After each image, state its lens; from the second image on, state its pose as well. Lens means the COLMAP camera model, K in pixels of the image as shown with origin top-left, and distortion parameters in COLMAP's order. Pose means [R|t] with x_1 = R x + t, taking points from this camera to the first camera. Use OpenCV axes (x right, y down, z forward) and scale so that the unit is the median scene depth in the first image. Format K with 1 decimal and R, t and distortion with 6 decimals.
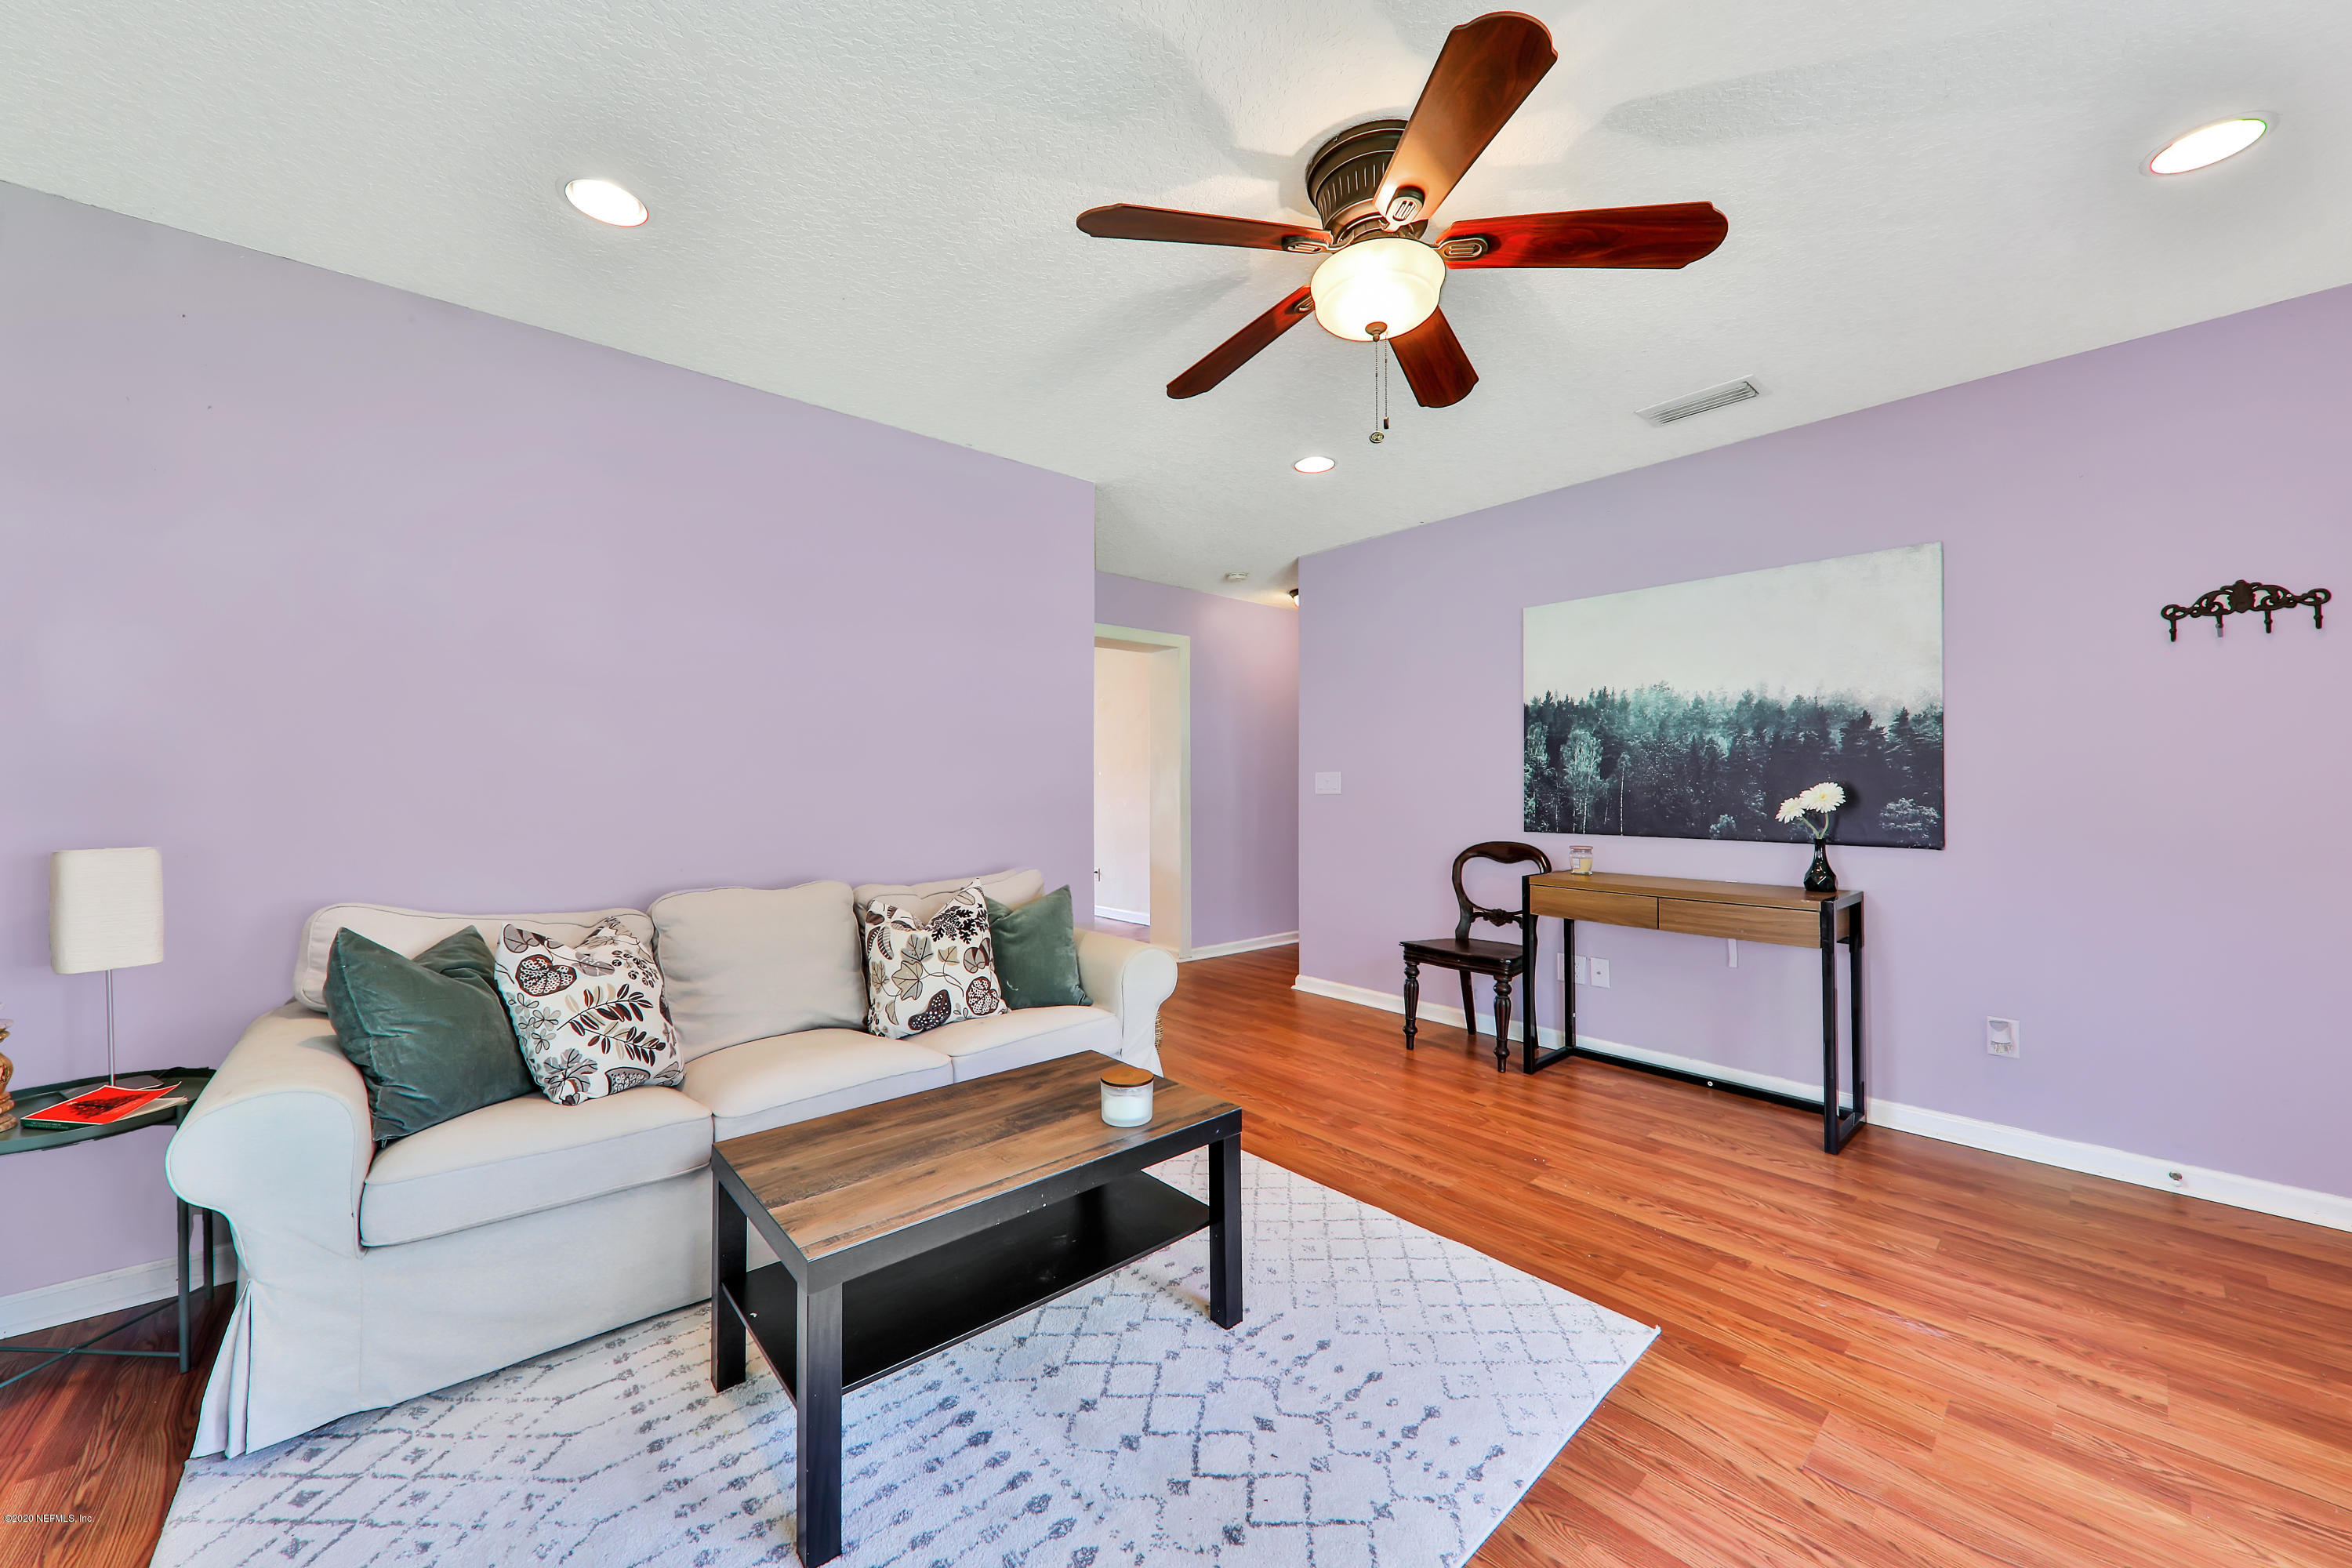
lens RADIAL K [[863.4, 0, 1153.8], [0, 863.4, 779.9], [0, 0, 1]] dist [-0.001171, -0.000431]
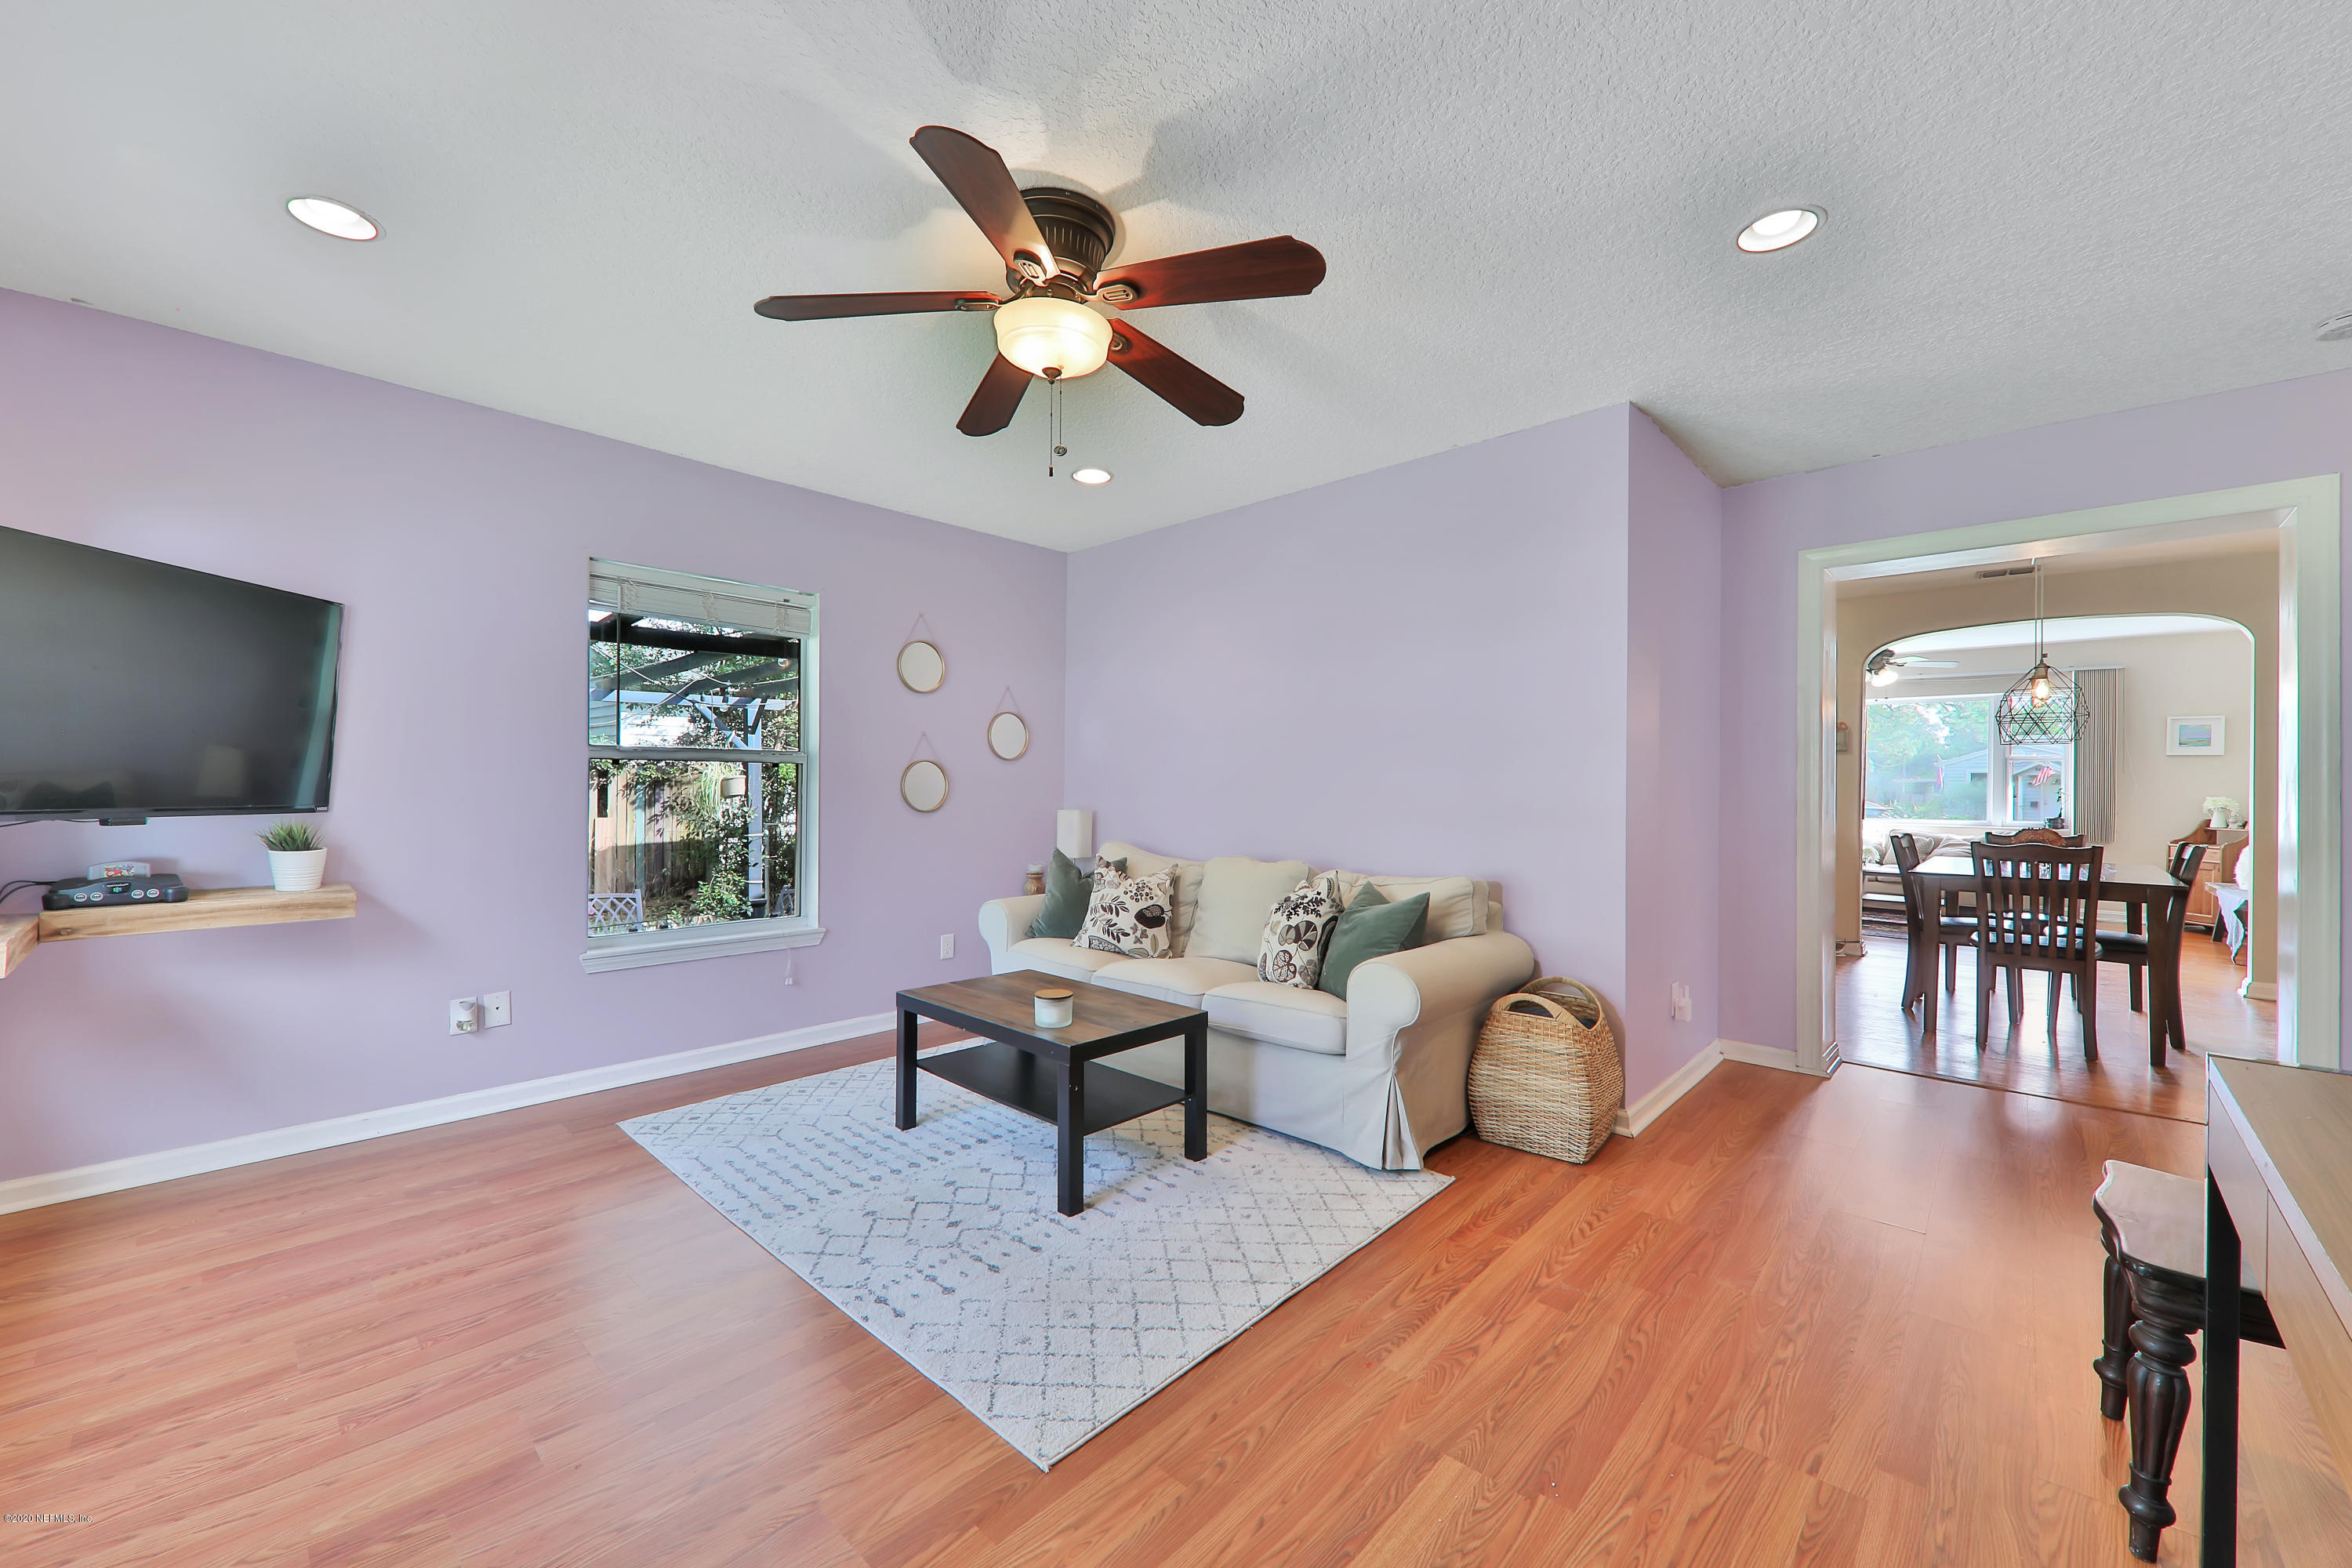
lens RADIAL K [[882.5, 0, 1168.6], [0, 882.5, 789.6], [0, 0, 1]] dist [0.002475, -0.000409]
pose [[0.111643, 0.003759, -0.993741, 1.438963], [-0.006566, 0.999974, 0.003045, 0.010071], [0.993727, 0.006185, 0.111665, 1.043587]]
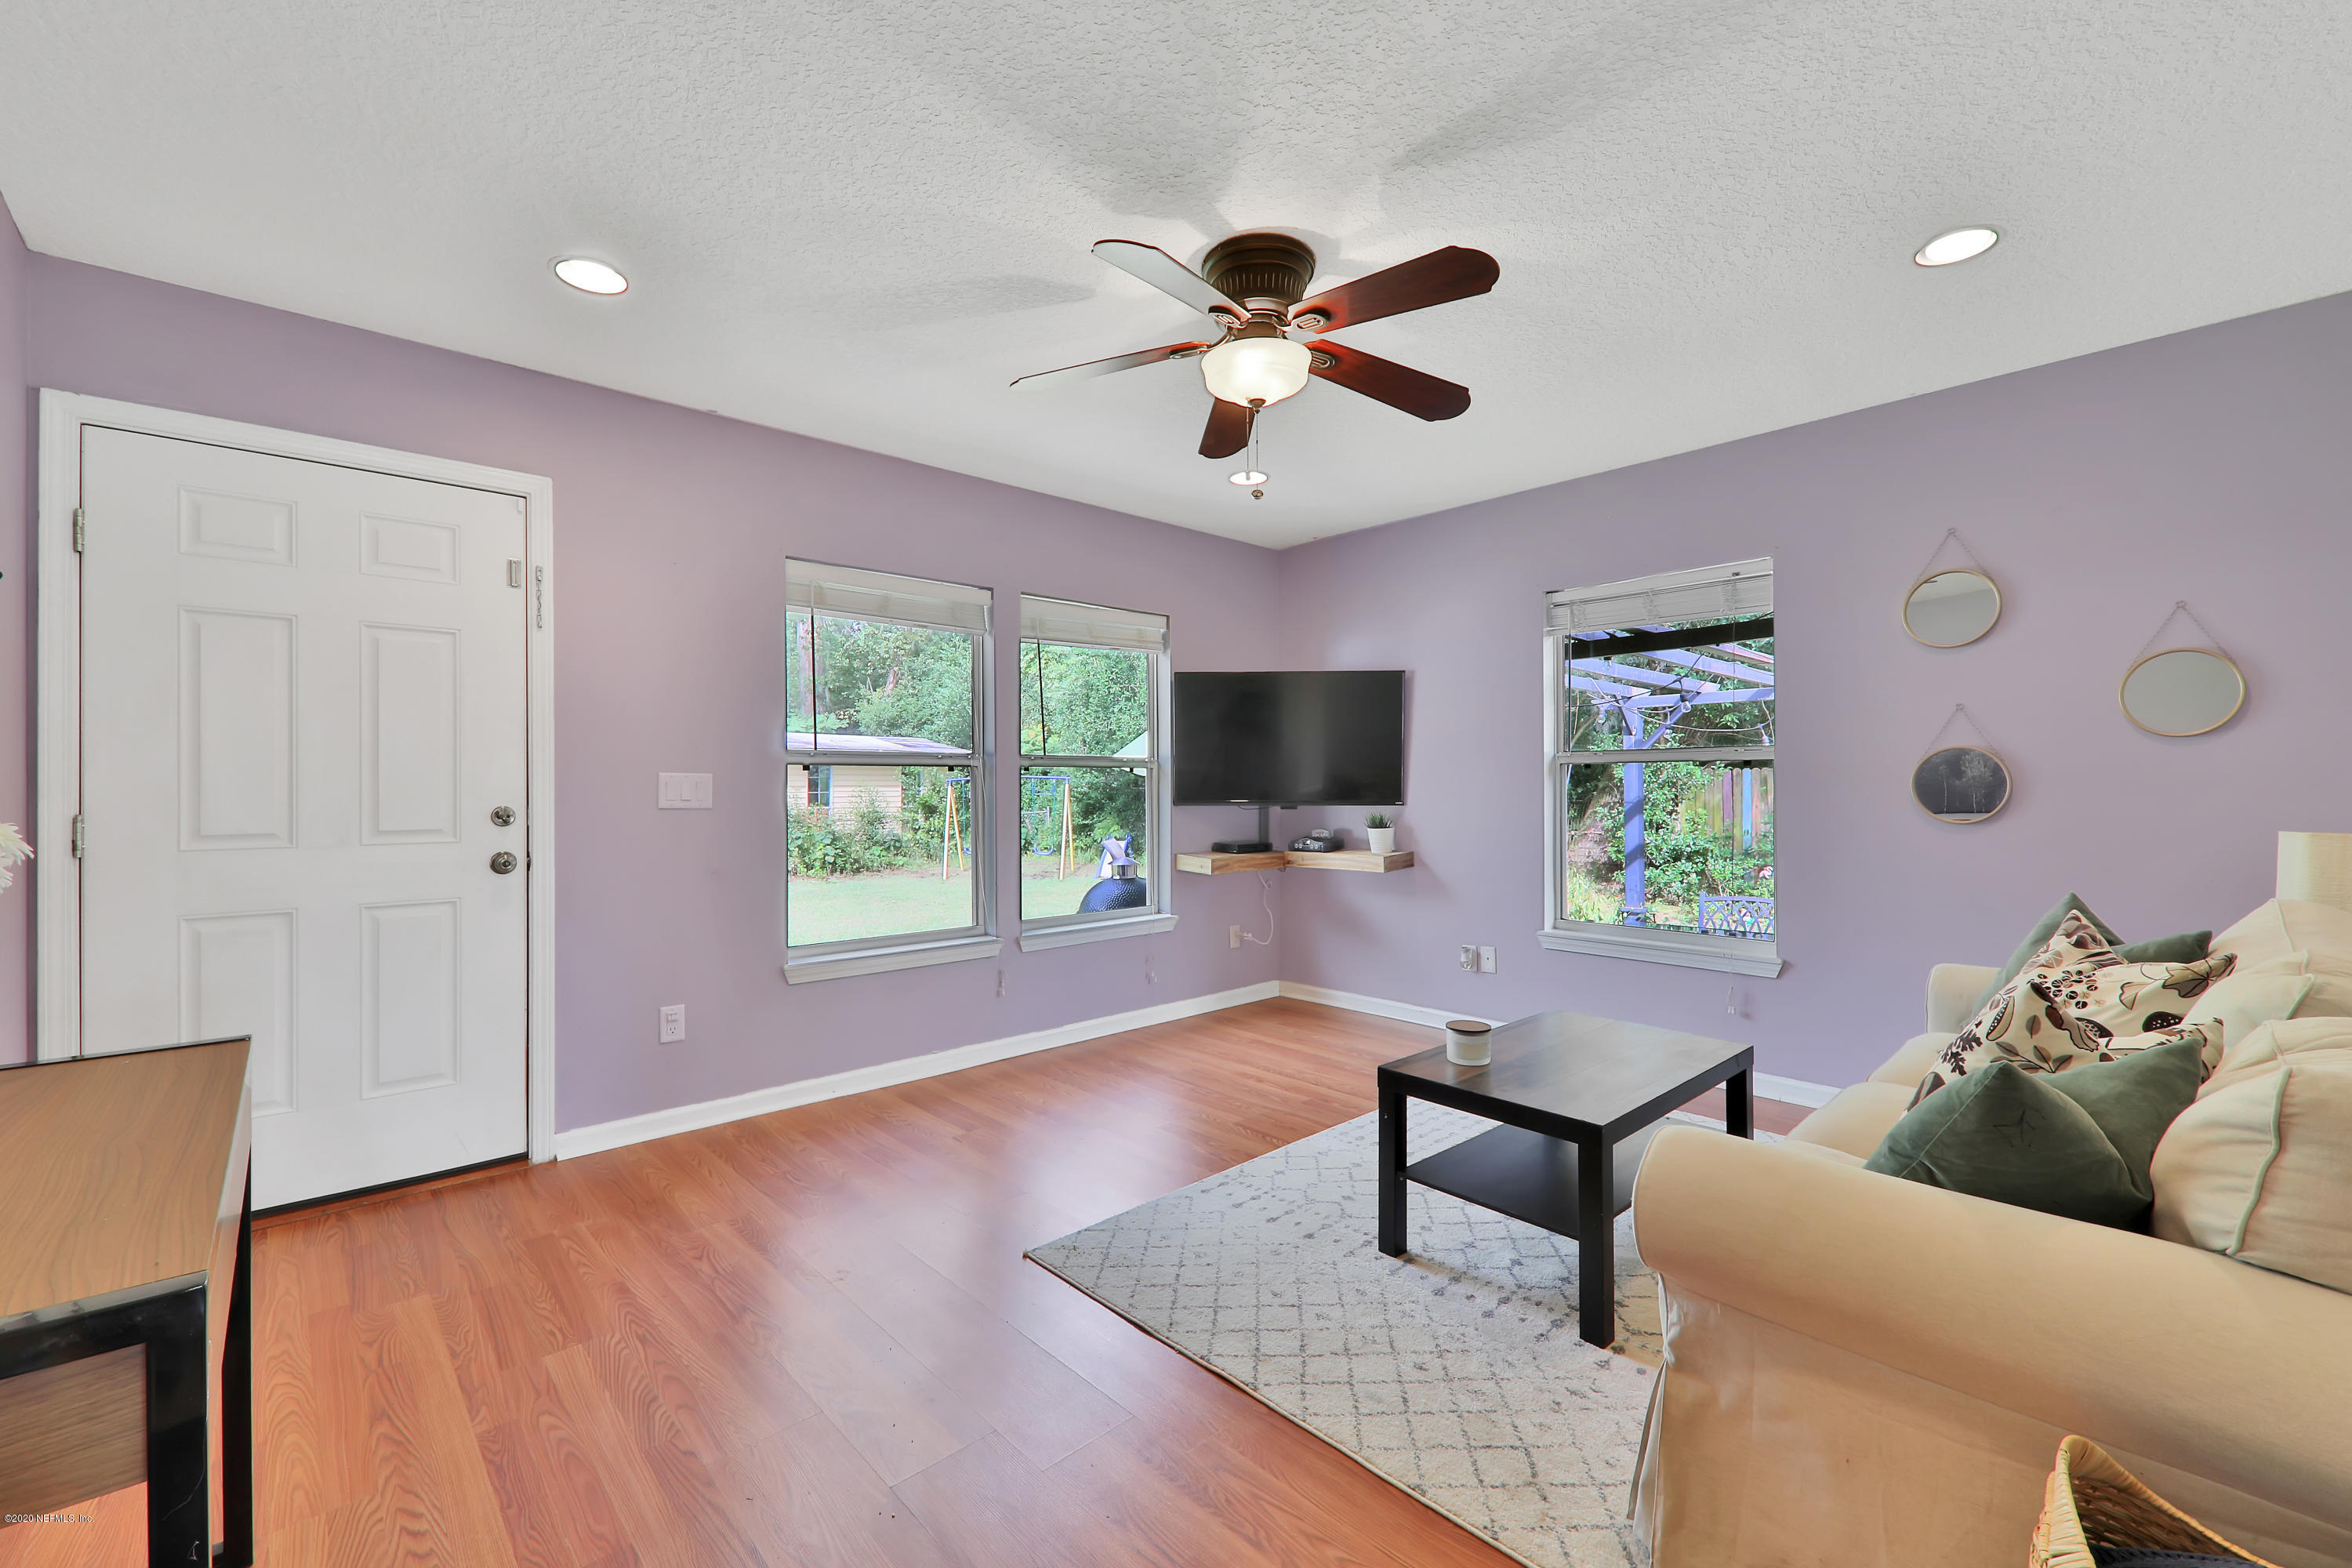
lens RADIAL K [[966.8, 0, 1193.8], [0, 966.8, 786.1], [0, 0, 1]] dist [0.008458, -0.000928]
pose [[-0.998006, 0.005695, -0.062859, 0.445403], [0.005623, 0.999983, 0.001321, 0.005944], [0.062866, 0.000965, -0.998022, 2.380962]]
